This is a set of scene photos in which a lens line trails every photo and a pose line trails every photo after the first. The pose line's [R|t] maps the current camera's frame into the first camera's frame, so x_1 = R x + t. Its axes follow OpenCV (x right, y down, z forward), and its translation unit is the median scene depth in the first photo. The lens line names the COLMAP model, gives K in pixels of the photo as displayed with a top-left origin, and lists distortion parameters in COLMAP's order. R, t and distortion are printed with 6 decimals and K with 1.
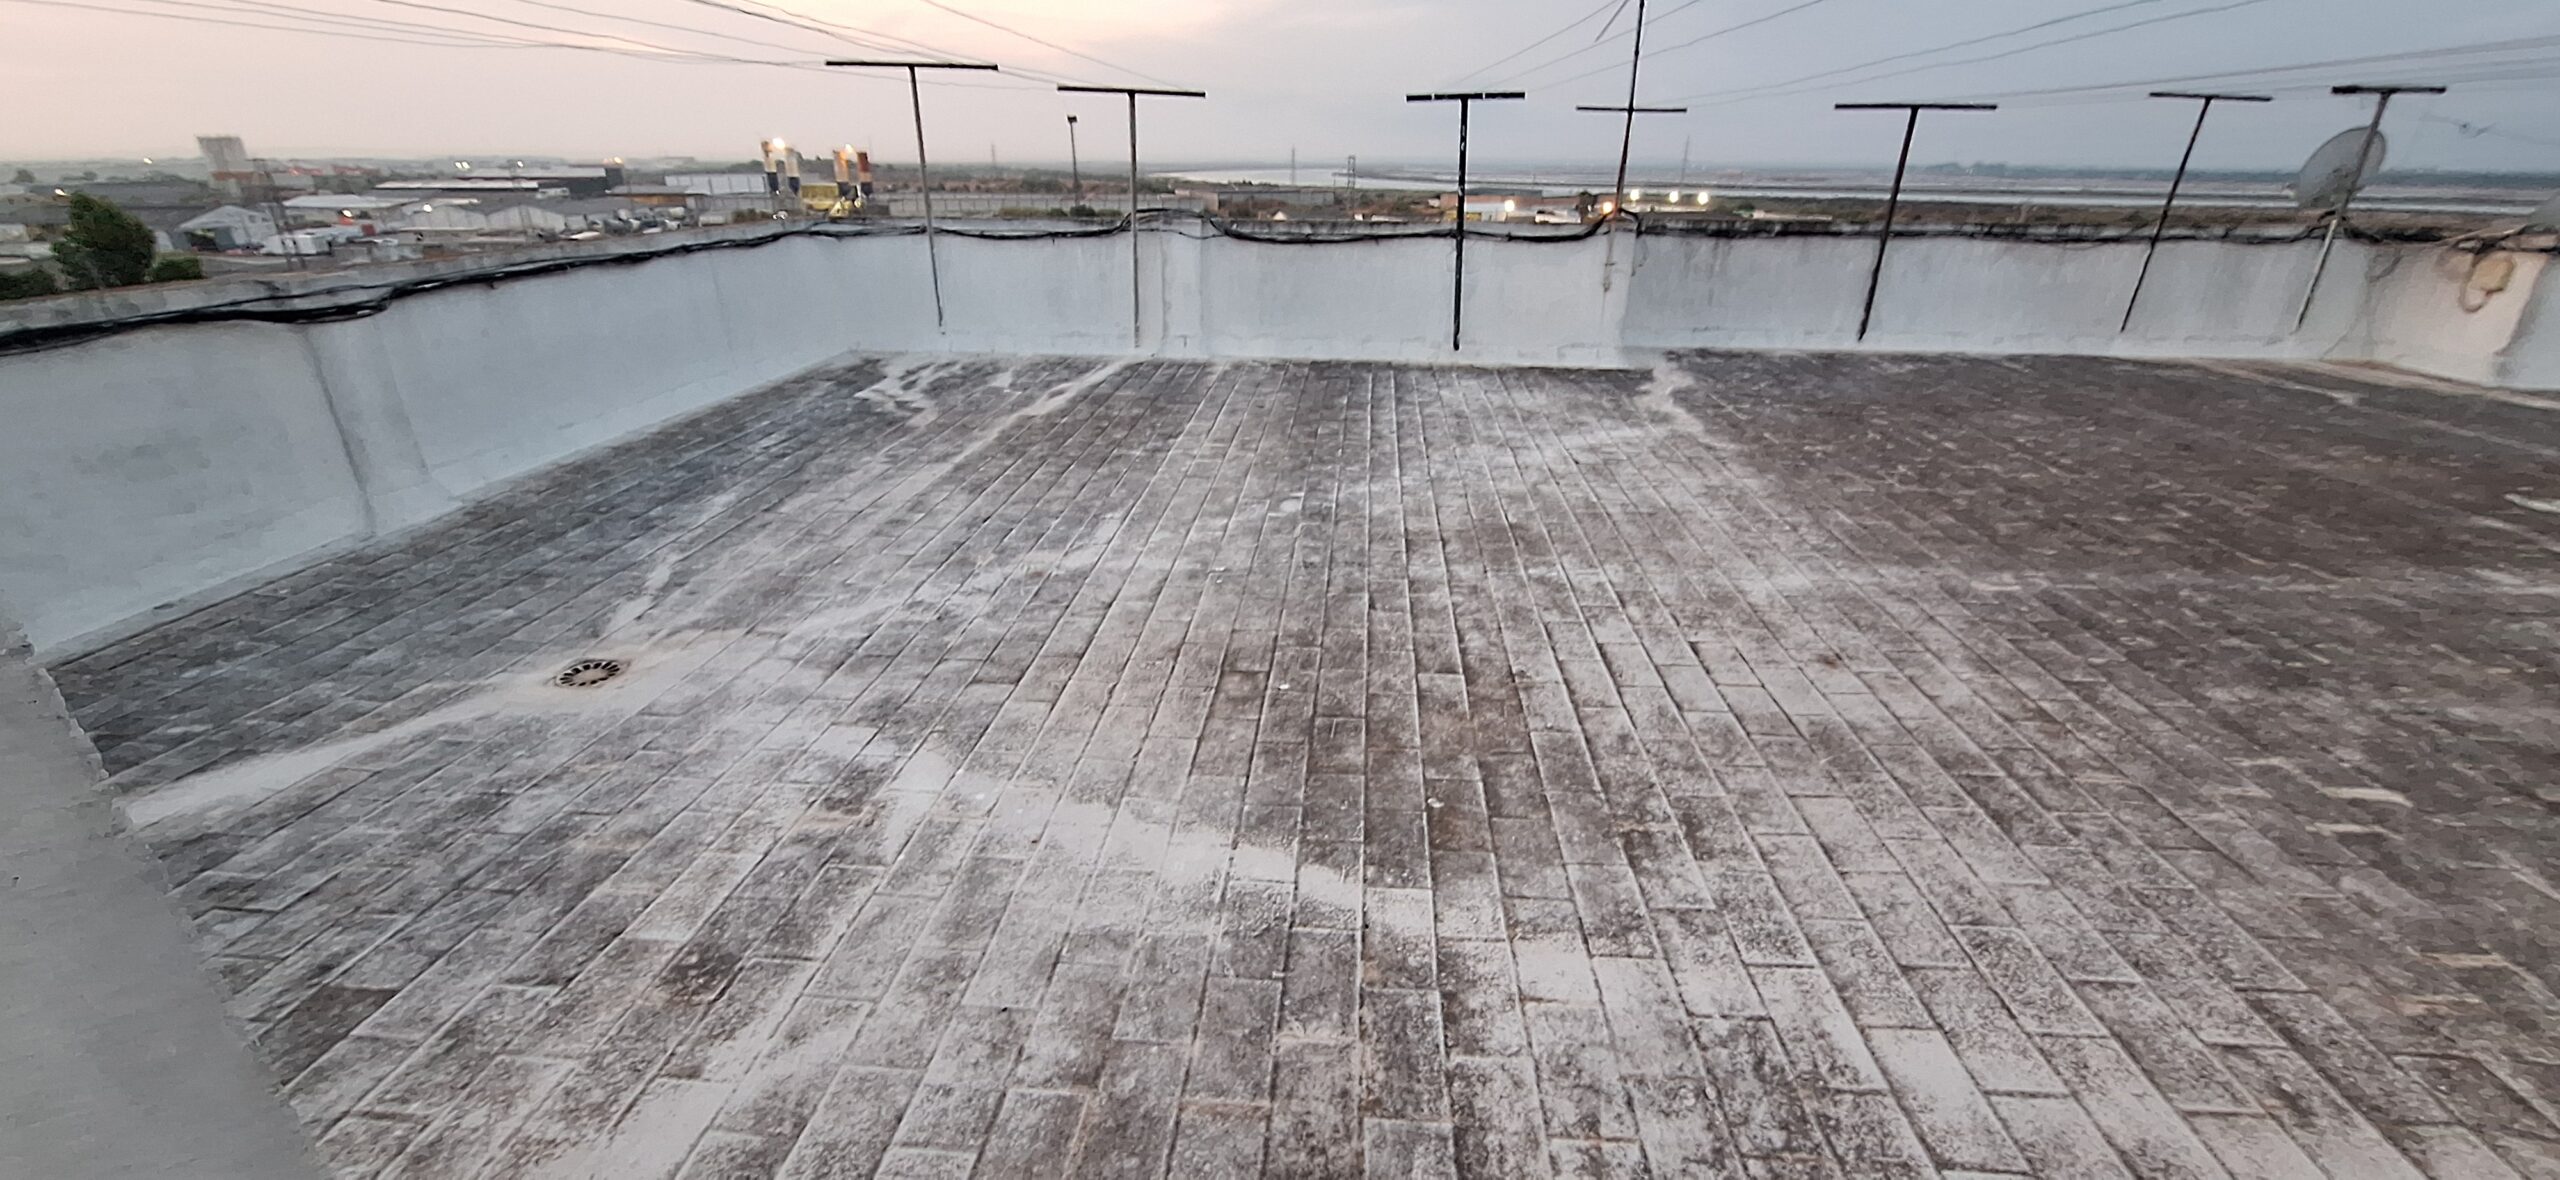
lens RADIAL K [[1019.5, 0, 1284.5], [0, 1019.5, 589.3], [0, 0, 1]] dist [-0.006422, 0.001690]
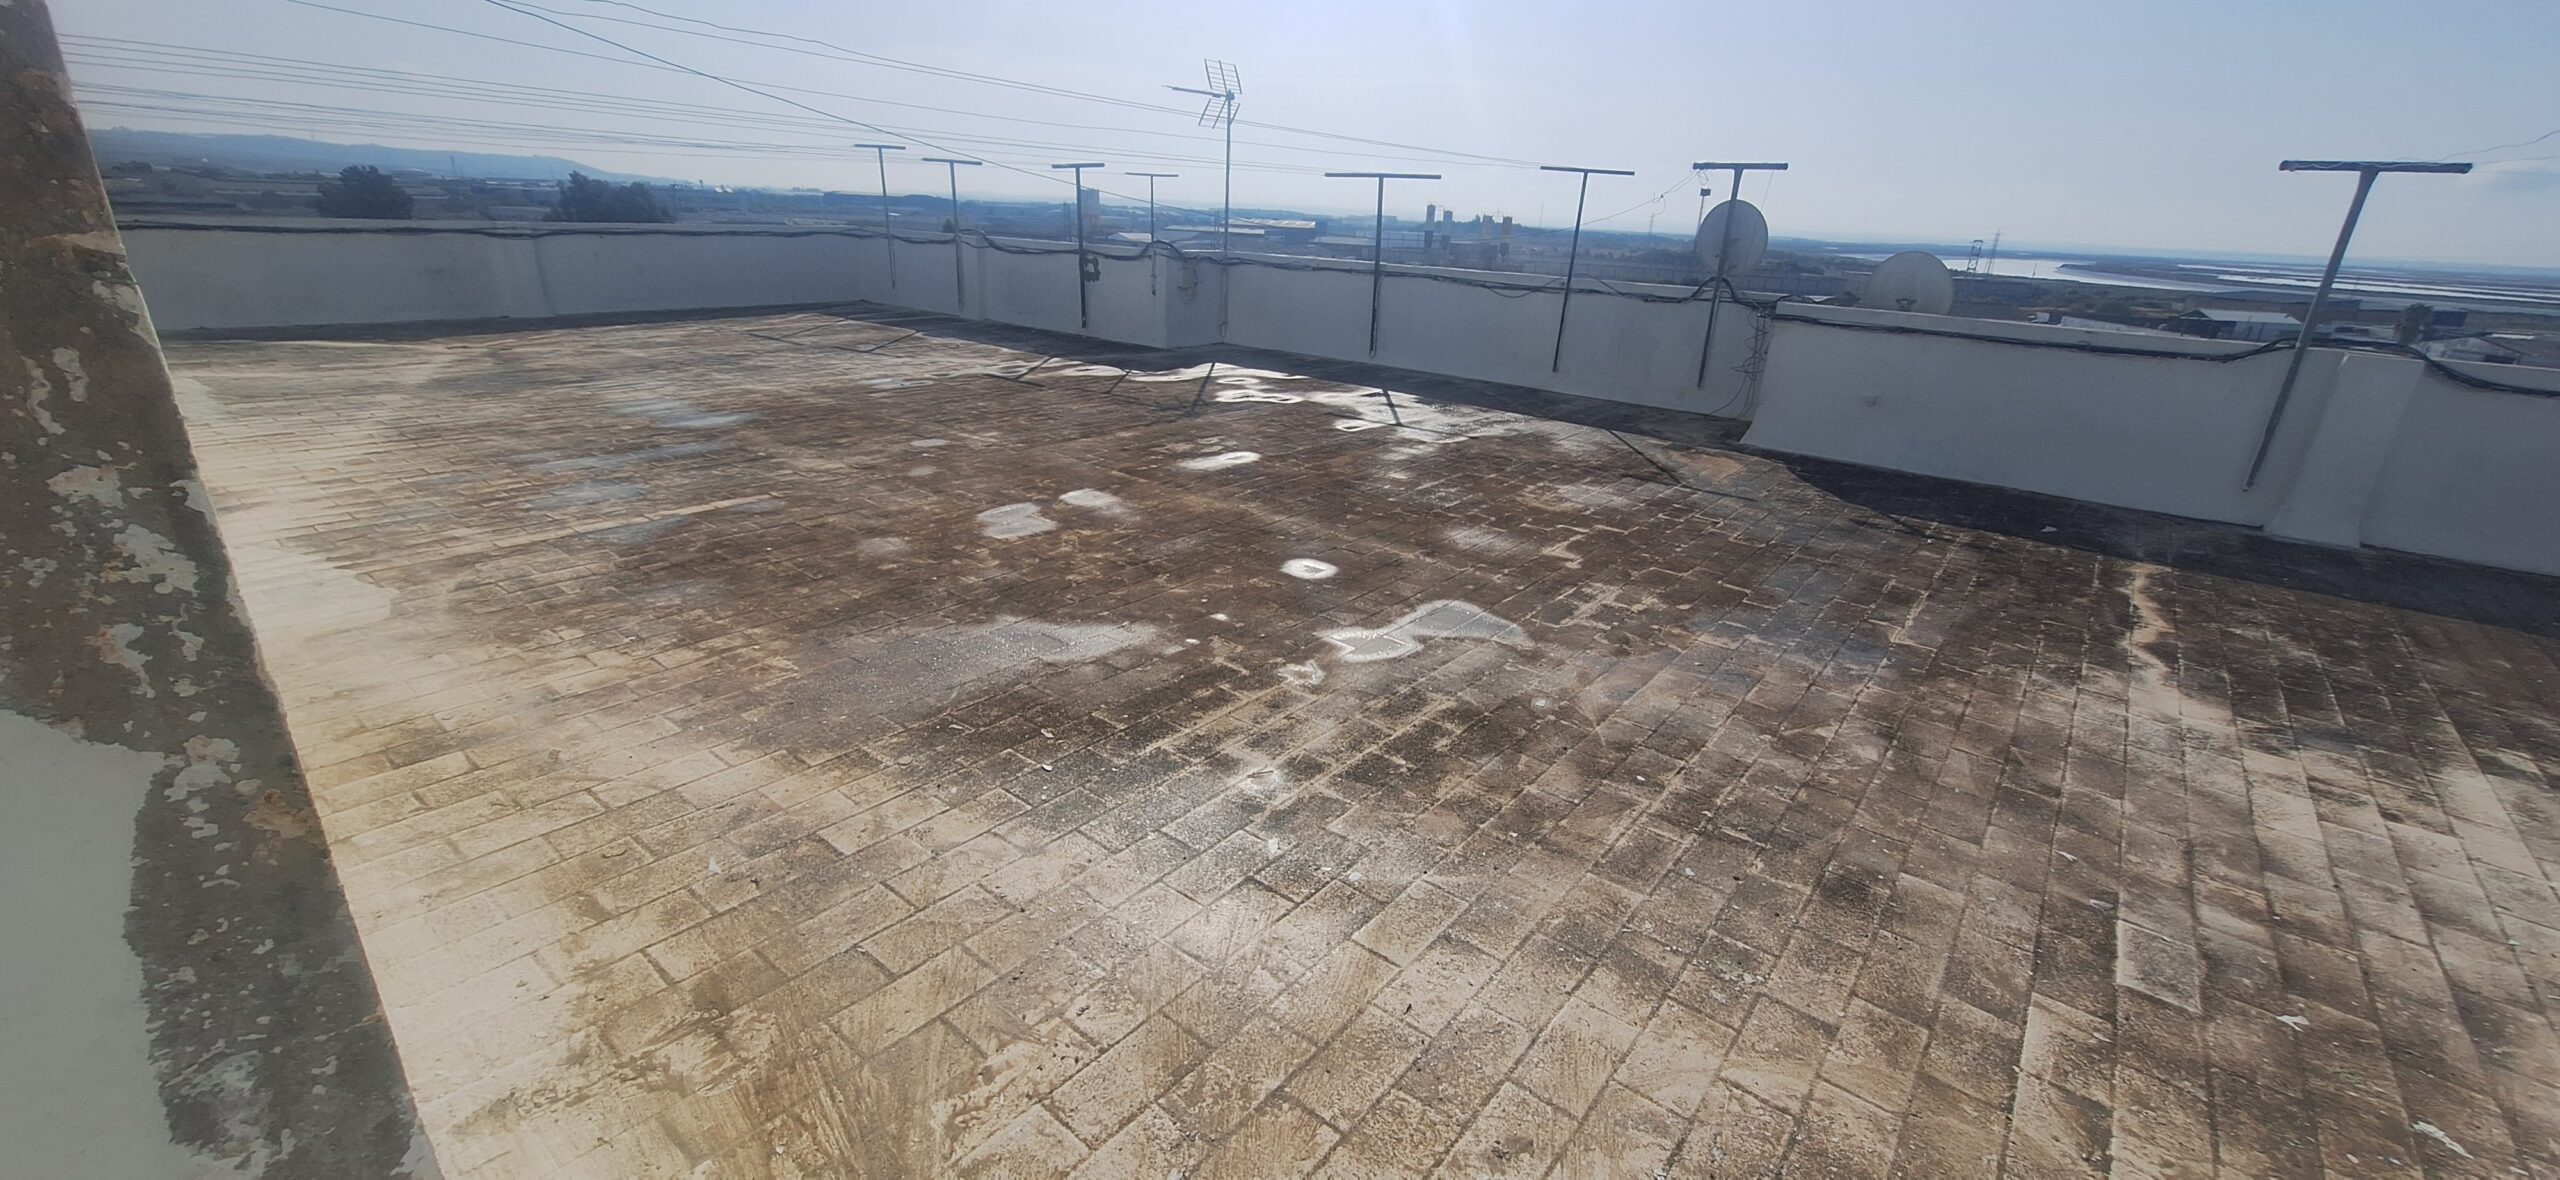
lens RADIAL K [[1019.5, 0, 1290.8], [0, 1019.5, 590.5], [0, 0, 1]] dist [-0.006422, 0.001690]
pose [[0.826162, 0.225670, -0.516264, 1.273772], [-0.255435, 0.966728, 0.013811, 0.045832], [0.502204, 0.120462, 0.856318, -0.103006]]
